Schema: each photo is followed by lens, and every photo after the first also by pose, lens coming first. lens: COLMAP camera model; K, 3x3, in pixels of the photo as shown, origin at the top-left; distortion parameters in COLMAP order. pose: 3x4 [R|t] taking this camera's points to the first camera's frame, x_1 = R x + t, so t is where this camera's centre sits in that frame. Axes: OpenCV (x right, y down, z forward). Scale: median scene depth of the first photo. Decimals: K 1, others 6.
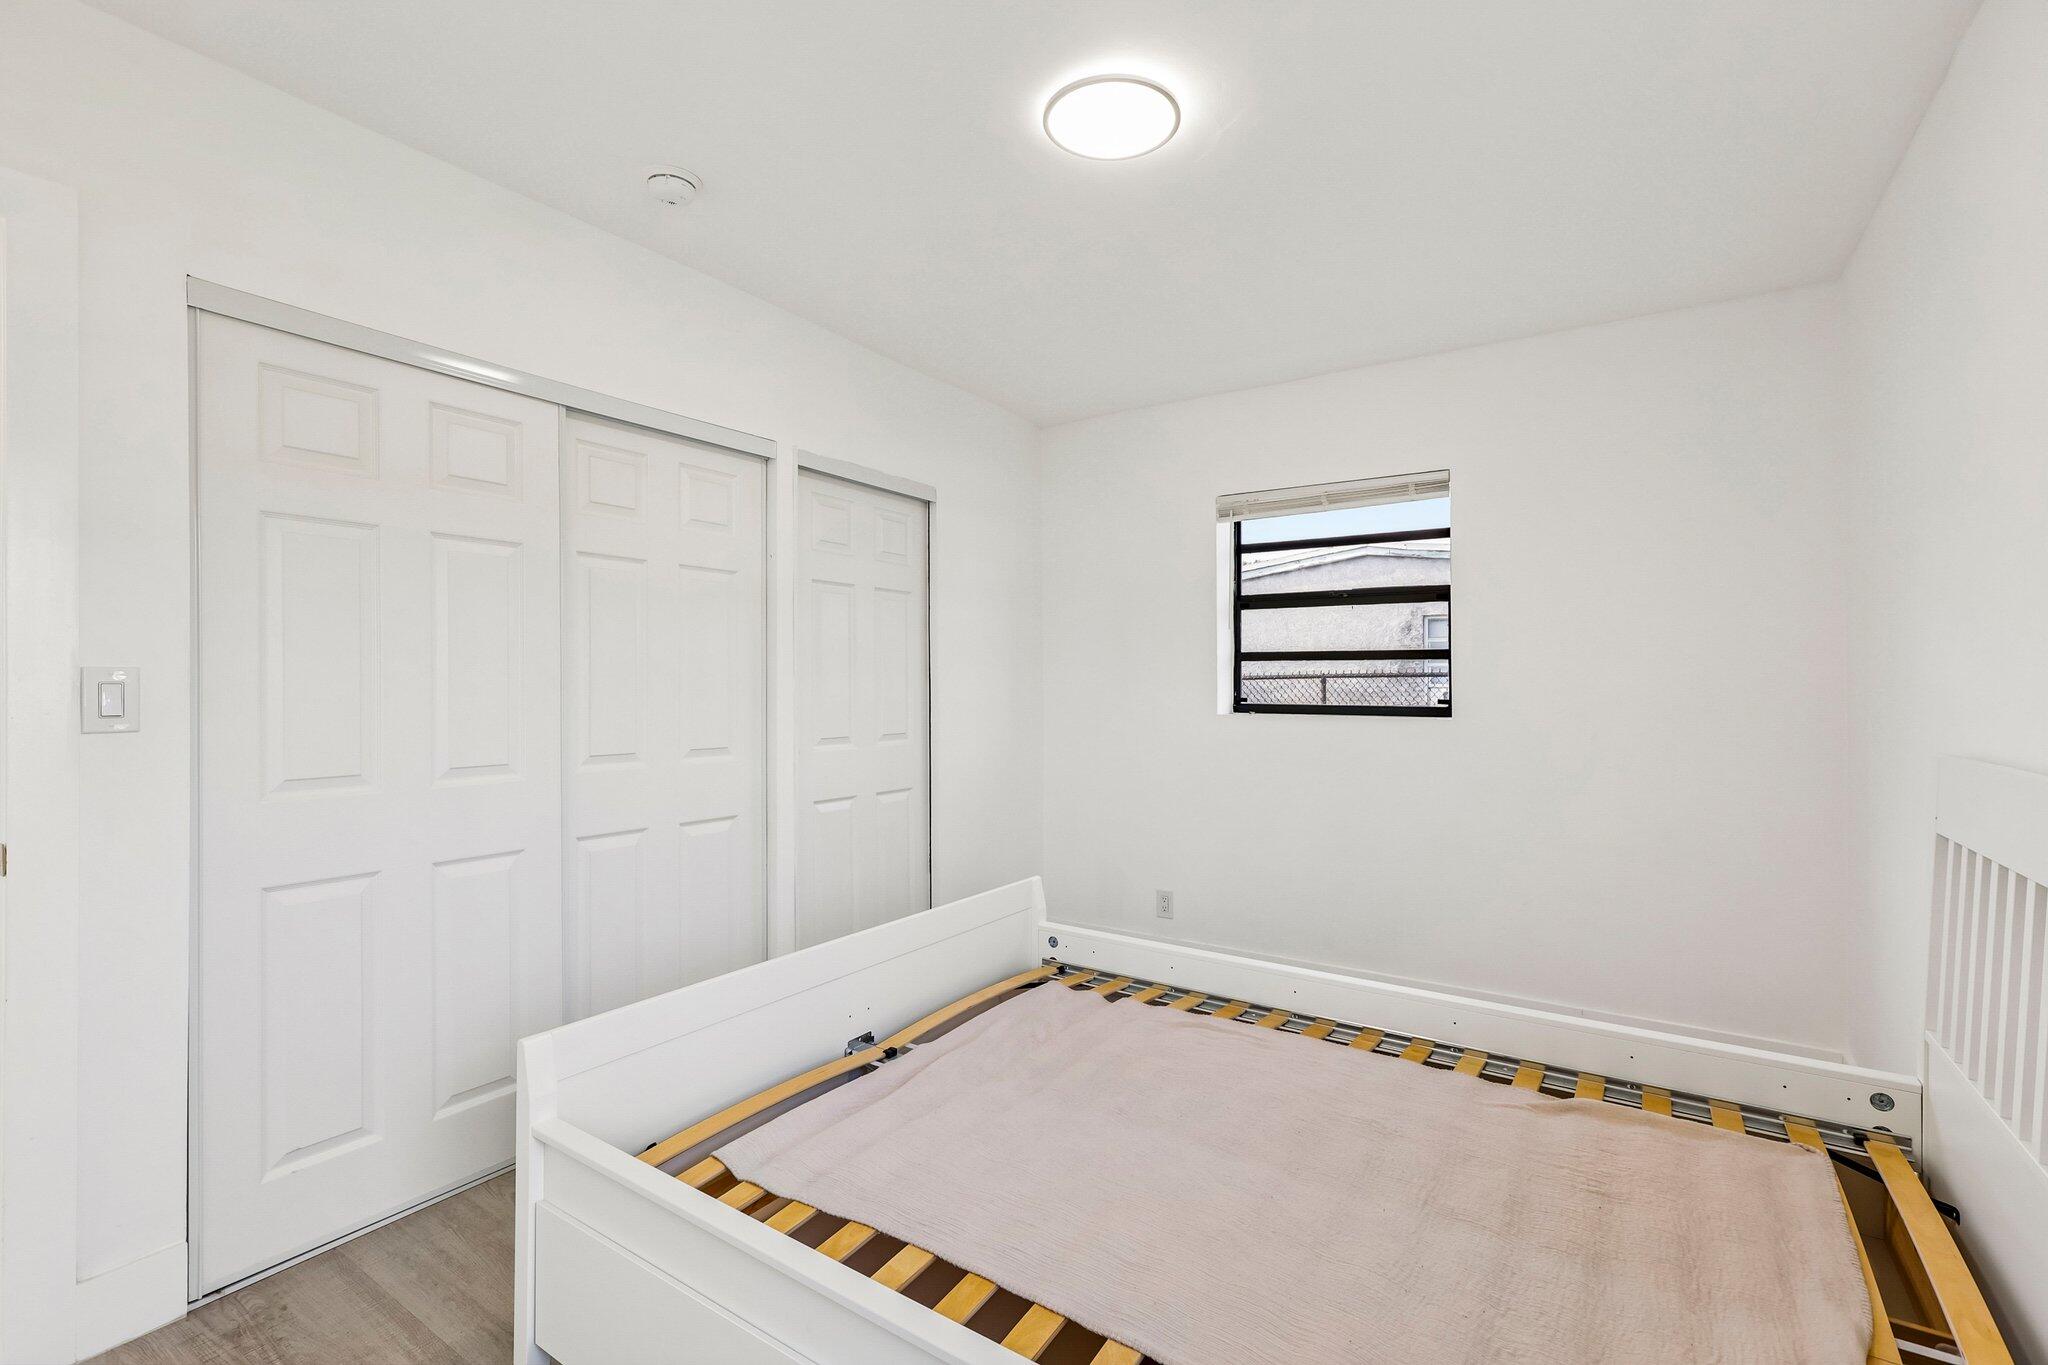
lens RADIAL K [[916.9, 0, 1022.1], [0, 916.9, 673.8], [0, 0, 1]] dist [0.004460, -0.000429]
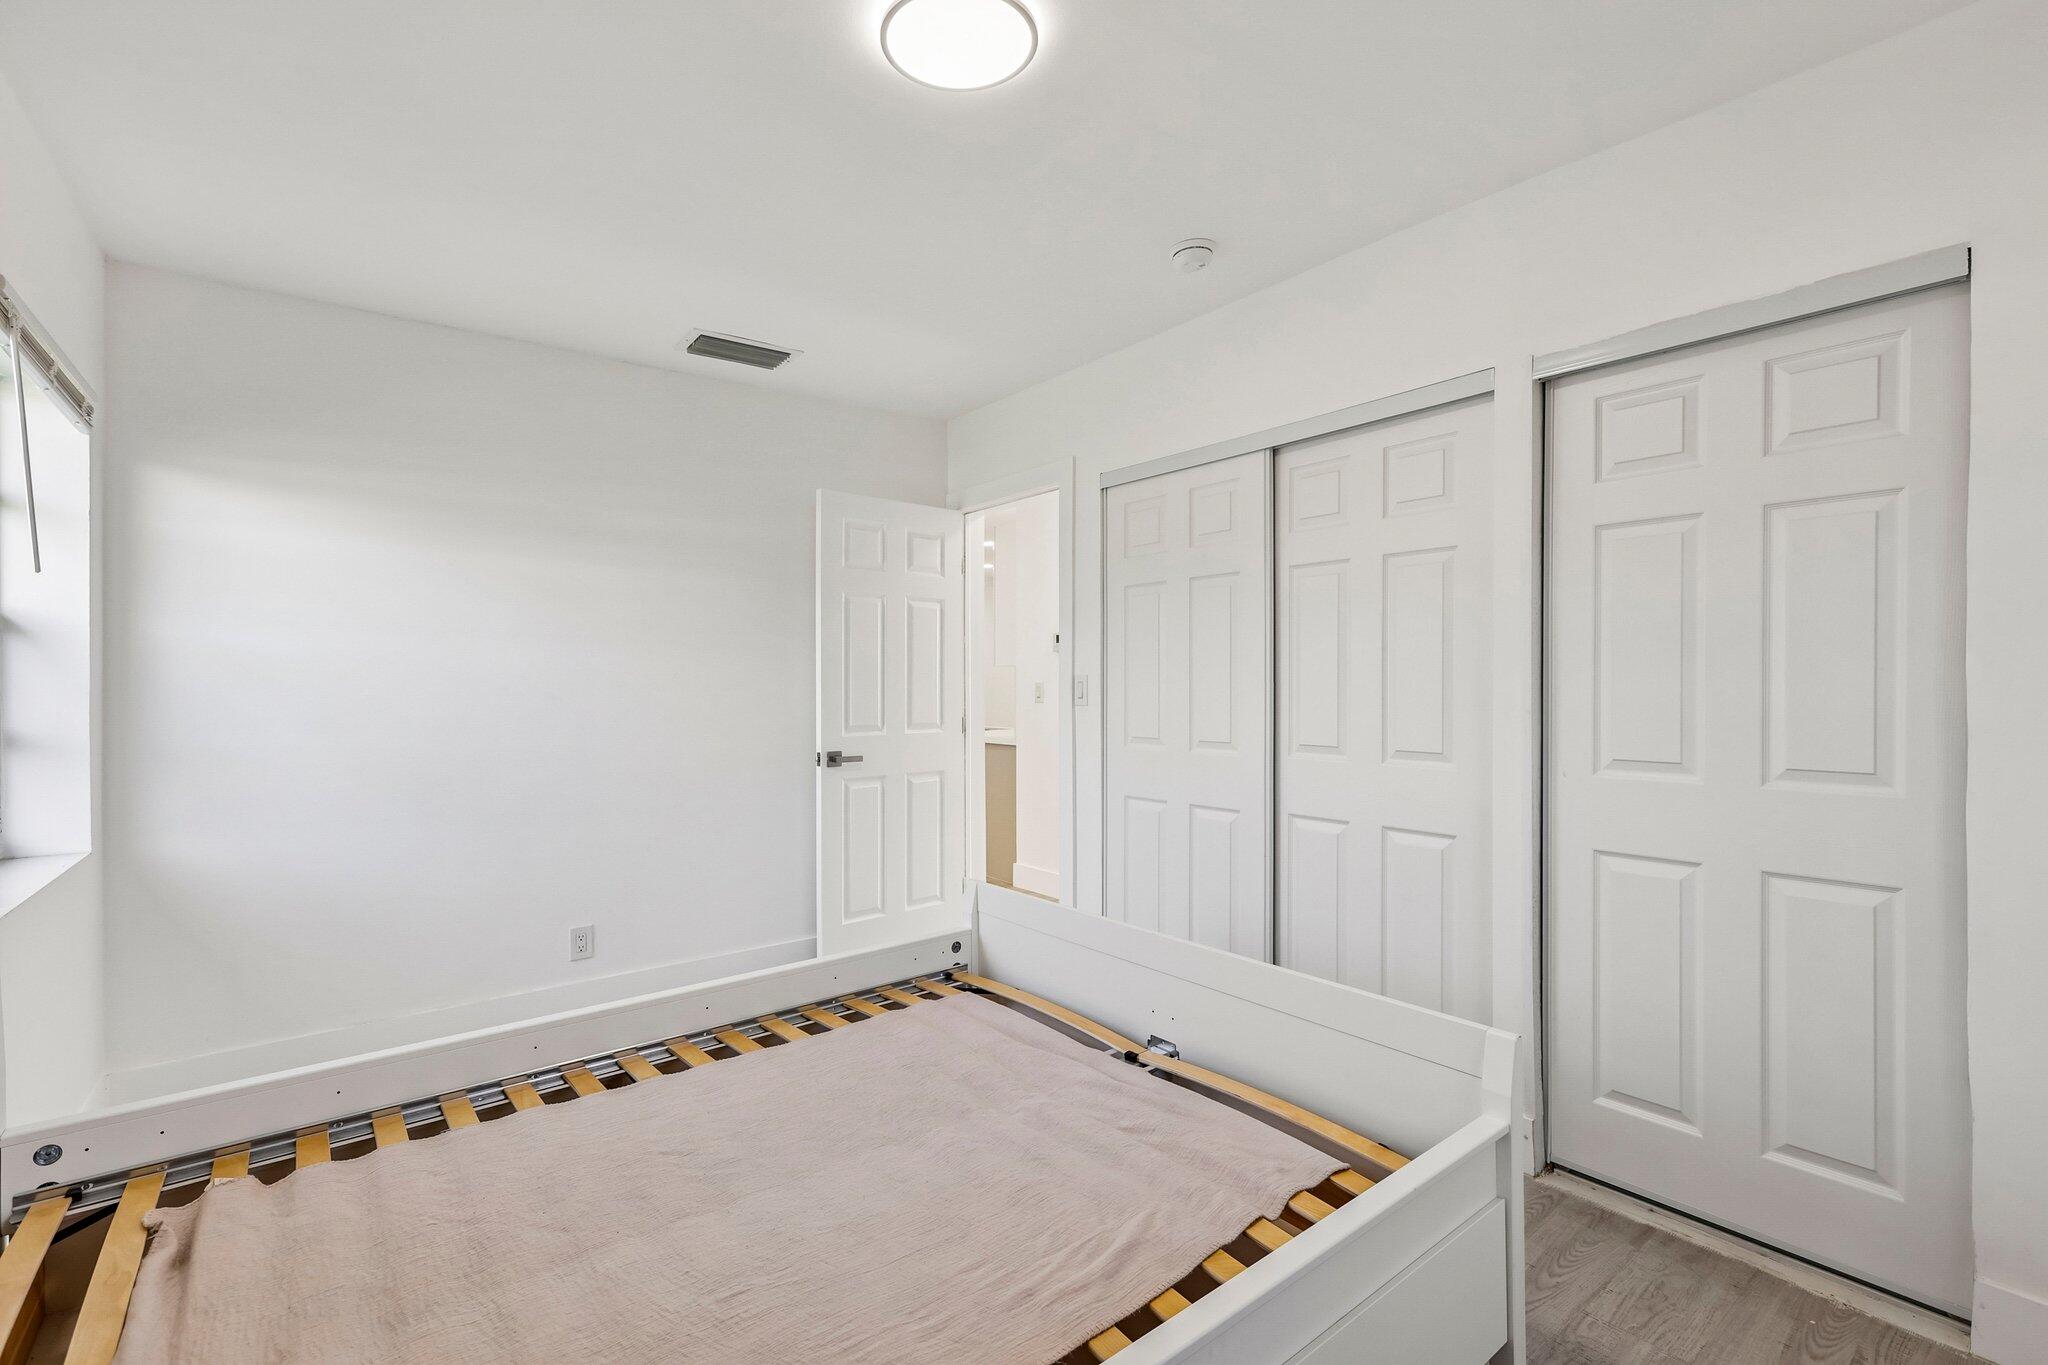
lens RADIAL K [[894.9, 0, 1033.1], [0, 894.9, 684.5], [0, 0, 1]] dist [0.002664, -0.000233]
pose [[-0.303527, 0.014209, -0.952717, 0.466974], [0.026112, 0.999637, 0.006590, -0.001209], [0.952465, -0.022877, -0.303788, 0.691222]]
